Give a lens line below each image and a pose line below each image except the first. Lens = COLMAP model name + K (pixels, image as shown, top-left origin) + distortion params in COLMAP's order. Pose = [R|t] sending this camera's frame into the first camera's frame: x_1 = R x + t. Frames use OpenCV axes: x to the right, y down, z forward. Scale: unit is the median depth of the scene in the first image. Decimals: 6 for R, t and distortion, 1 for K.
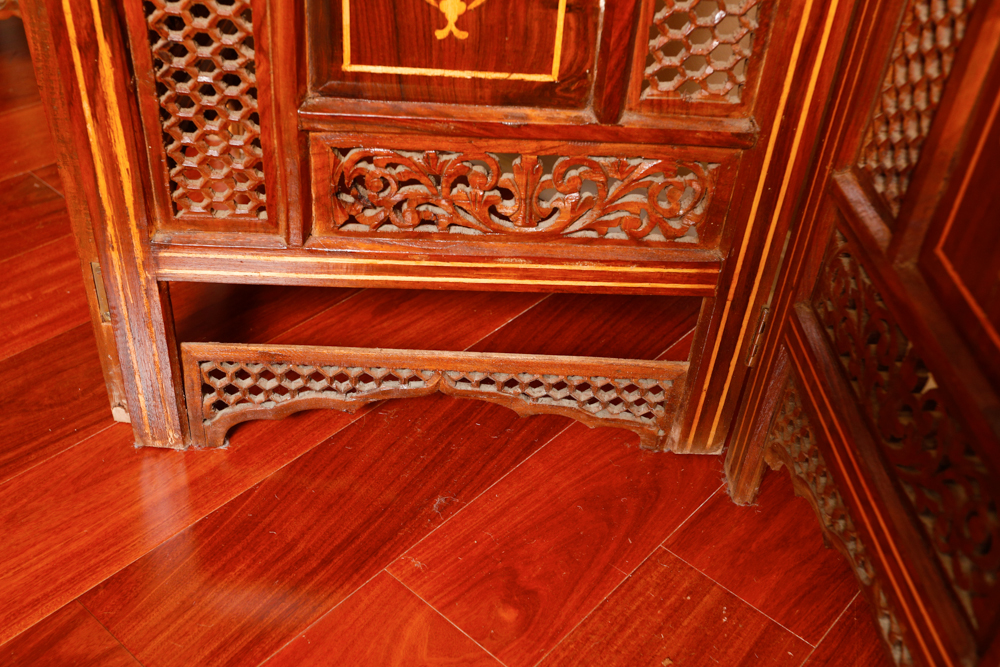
lens RADIAL K [[1078.5, 0, 500.1], [0, 1078.5, 336.0], [0, 0, 1]] dist [0.040355, 0.000000]
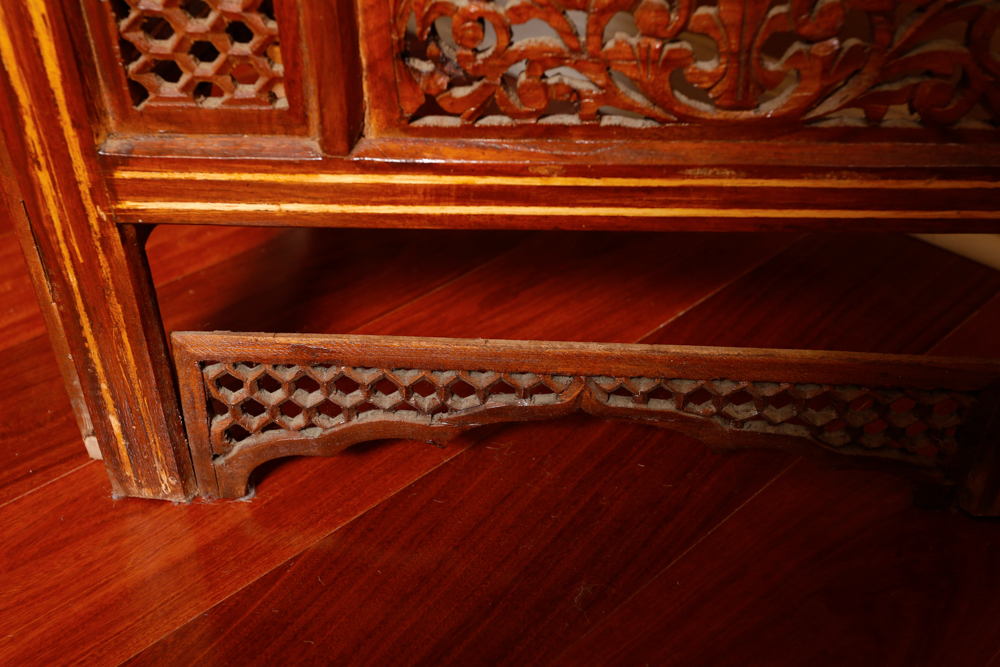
lens RADIAL K [[1078.5, 0, 501.8], [0, 1078.5, 334.0], [0, 0, 1]] dist [0.040355, 0.000000]
pose [[0.993375, -0.010789, -0.114411, -0.031760], [0.005344, 0.998843, -0.047794, 0.038682], [0.114794, 0.046866, 0.992283, 0.398180]]
